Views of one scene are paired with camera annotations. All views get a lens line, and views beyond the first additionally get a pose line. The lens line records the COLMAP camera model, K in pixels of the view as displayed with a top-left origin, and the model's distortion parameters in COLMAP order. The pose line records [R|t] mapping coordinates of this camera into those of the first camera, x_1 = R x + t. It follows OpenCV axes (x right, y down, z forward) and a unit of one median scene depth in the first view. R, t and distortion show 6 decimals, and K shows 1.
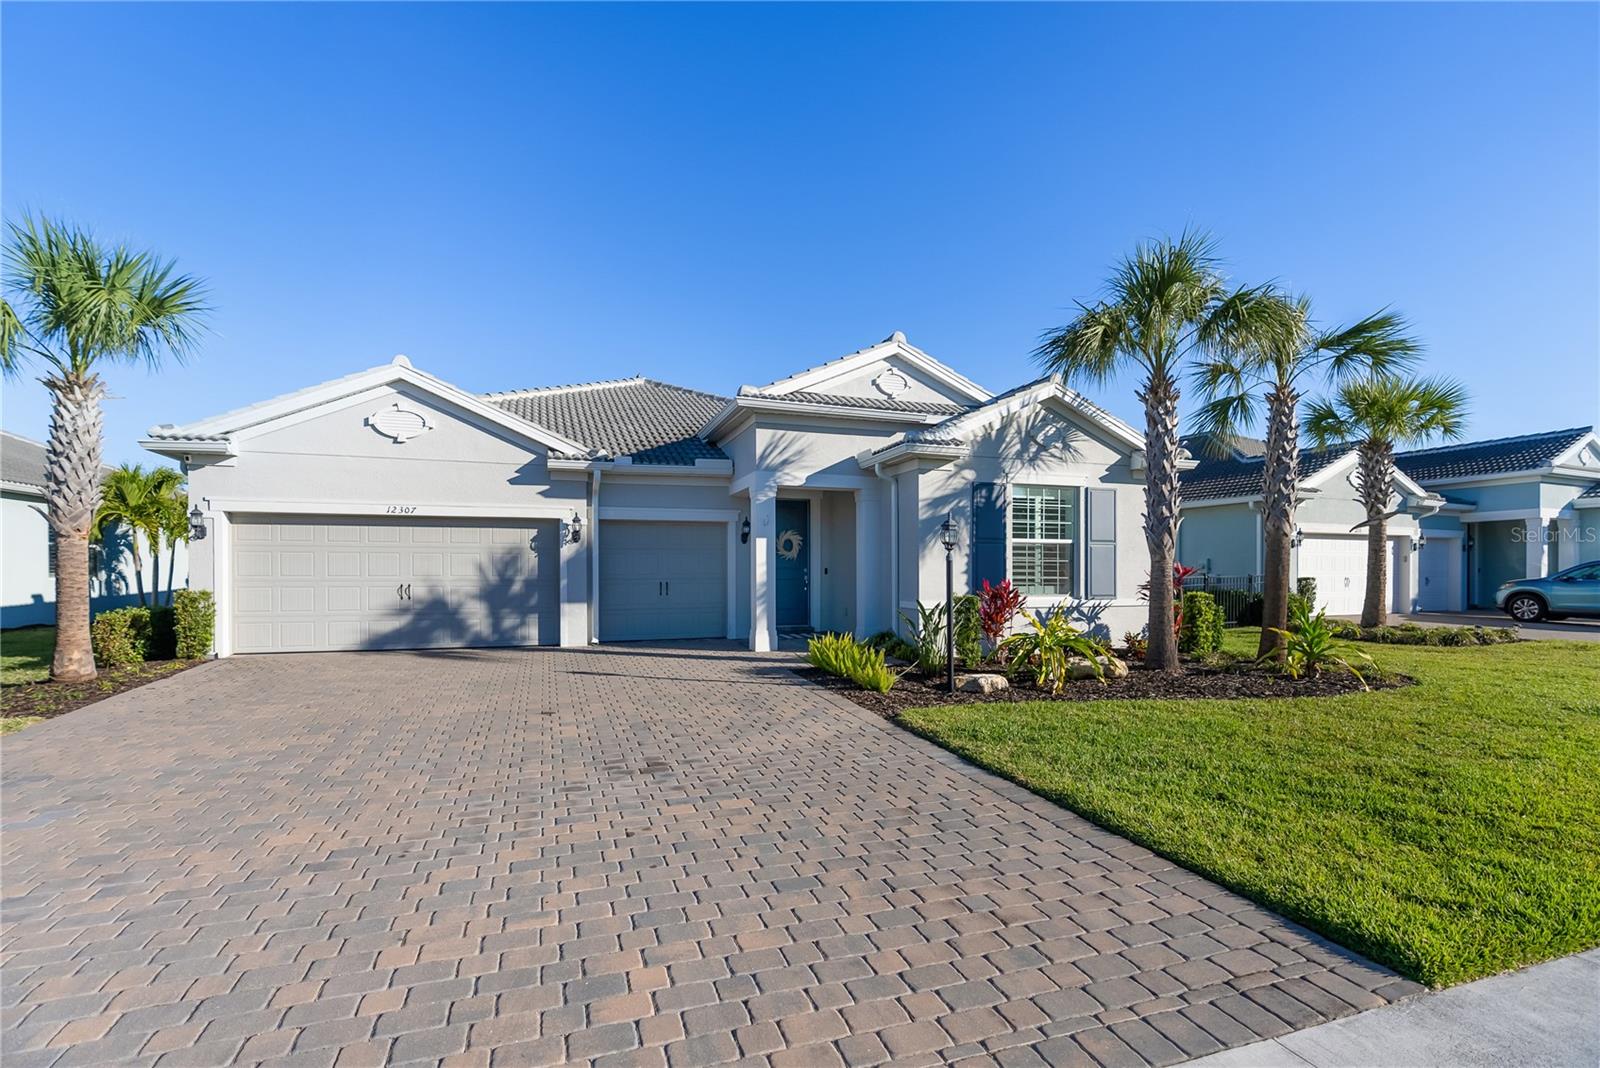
lens RADIAL K [[770.6, 0, 756.4], [0, 770.6, 575.3], [0, 0, 1]] dist [0.002487, -0.000189]
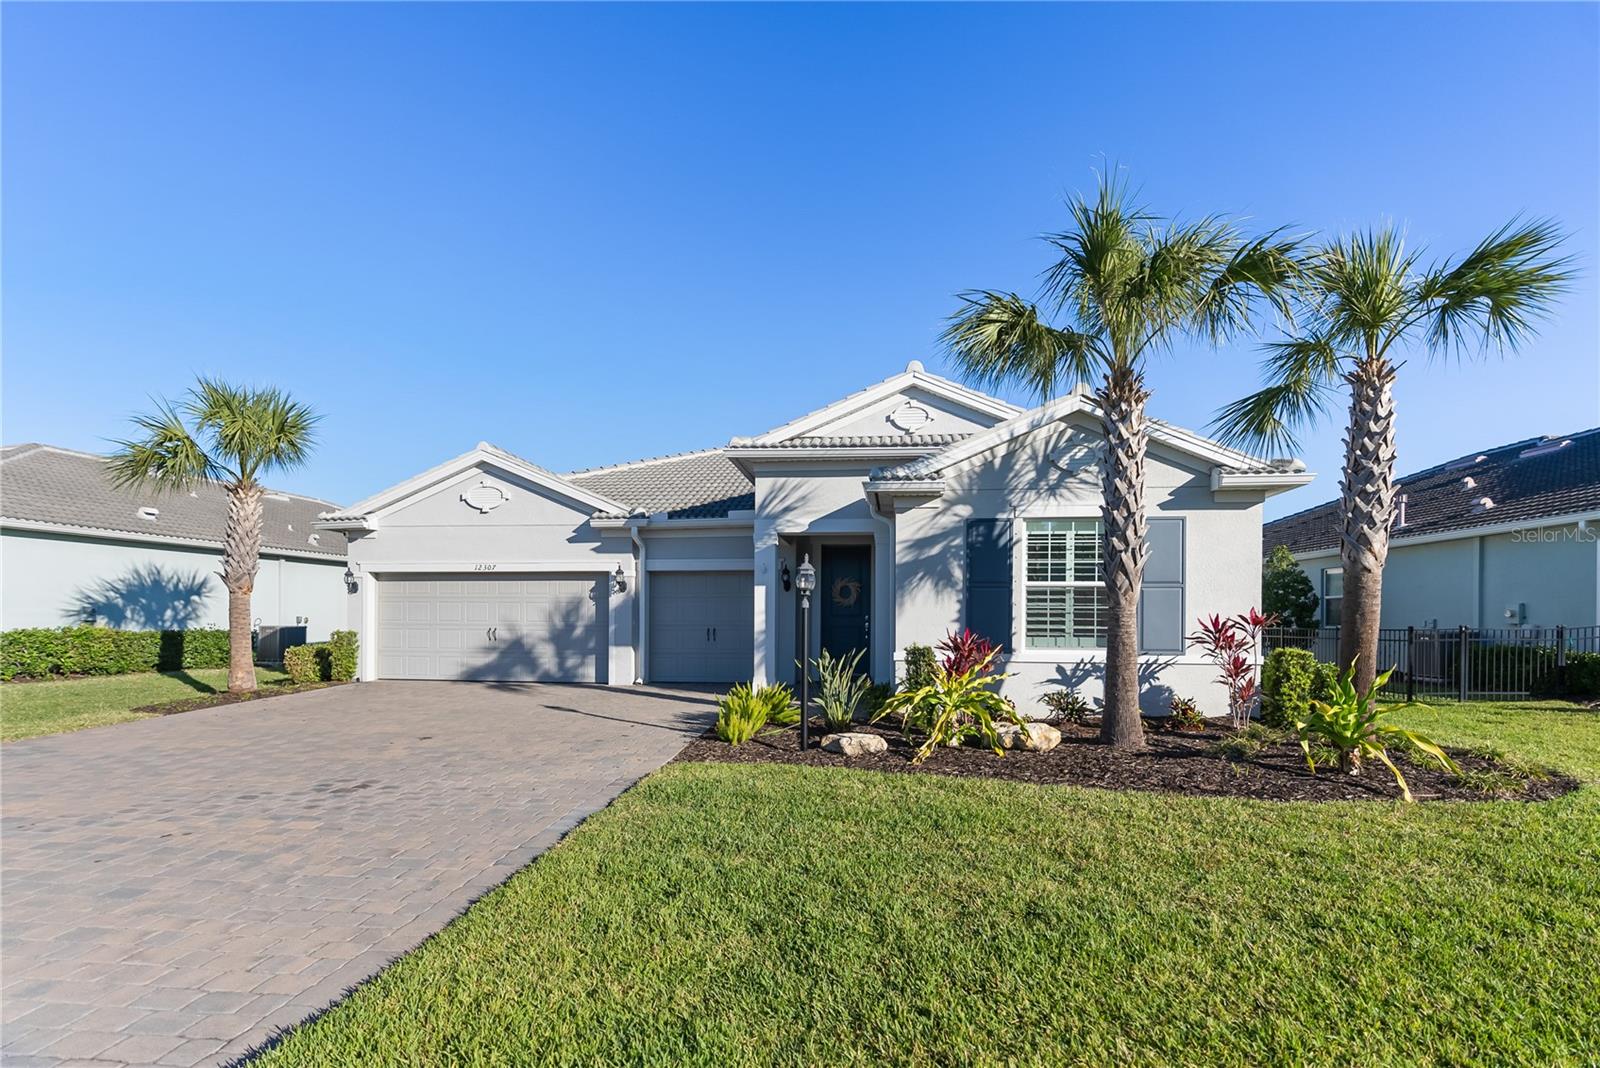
lens RADIAL K [[719.4, 0, 680.1], [0, 719.4, 614.9], [0, 0, 1]] dist [0.002039, 0.000124]
pose [[0.901294, 0.001600, -0.433204, 0.320580], [-0.005819, 0.999948, -0.008413, -0.001468], [0.433168, 0.010104, 0.901257, 0.105492]]
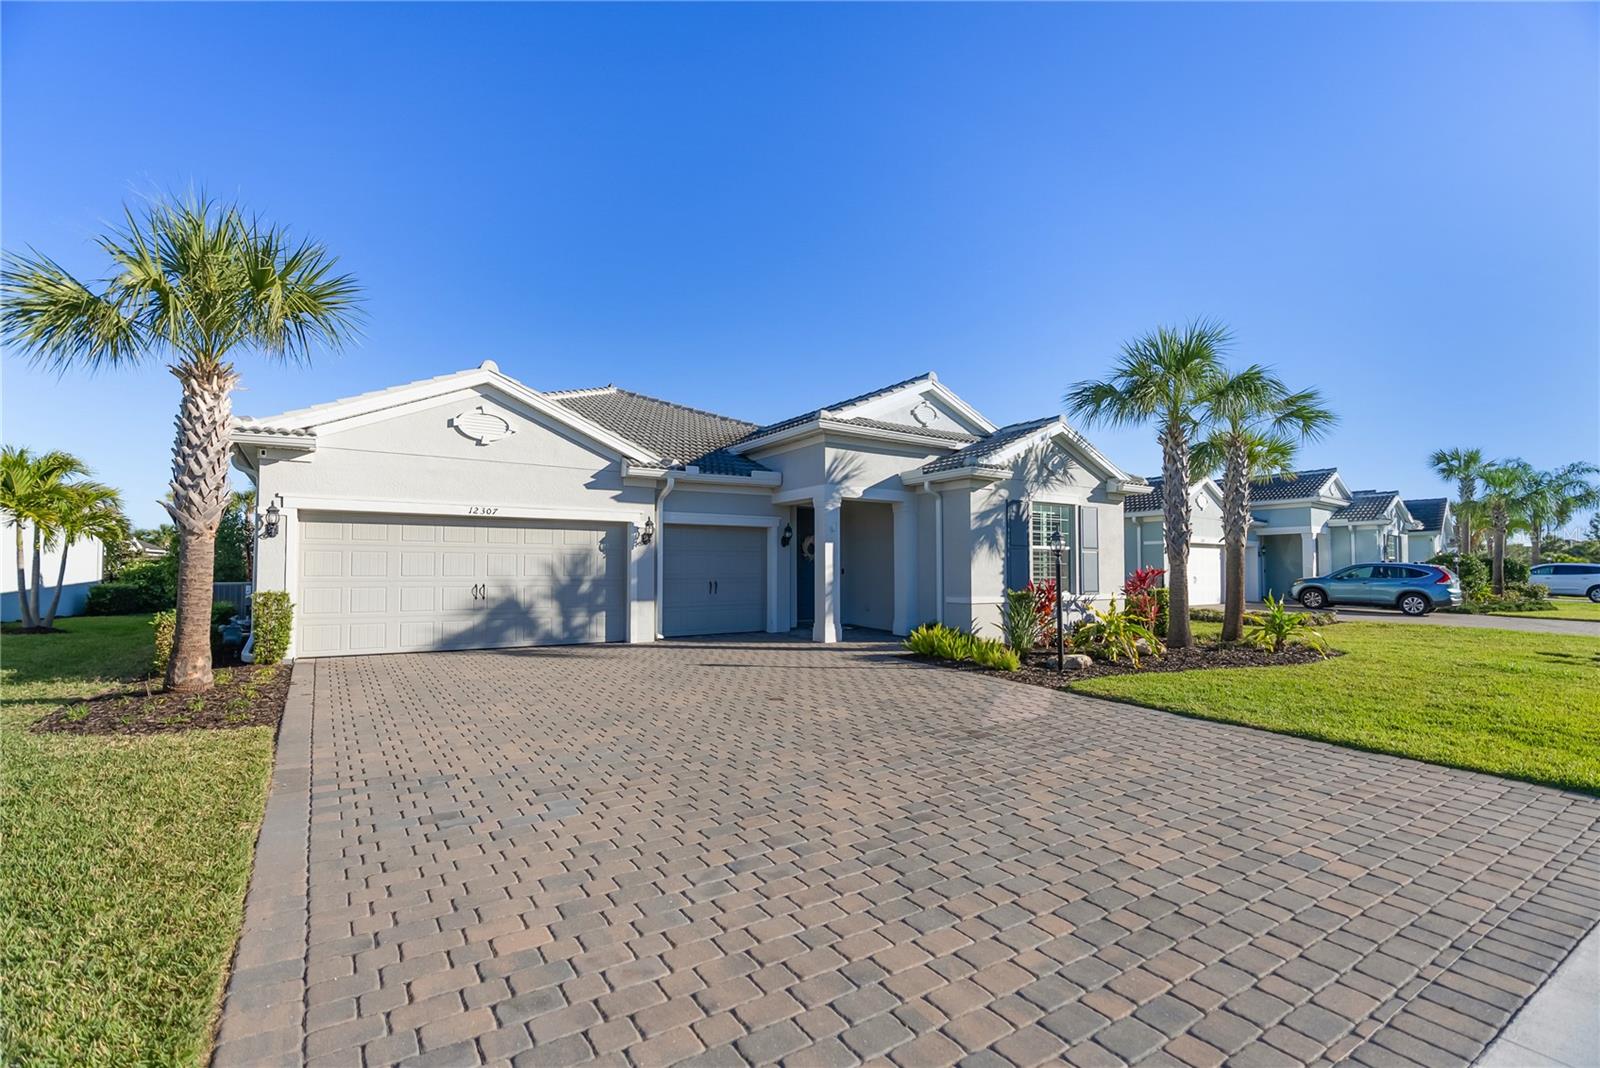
lens RADIAL K [[719.4, 0, 808.8], [0, 719.4, 539.3], [0, 0, 1]] dist [0.002039, 0.000124]
pose [[0.967398, 0.012561, 0.252950, -0.292004], [-0.000511, 0.998864, -0.047649, -0.002398], [-0.253261, 0.045966, 0.966305, -0.022558]]
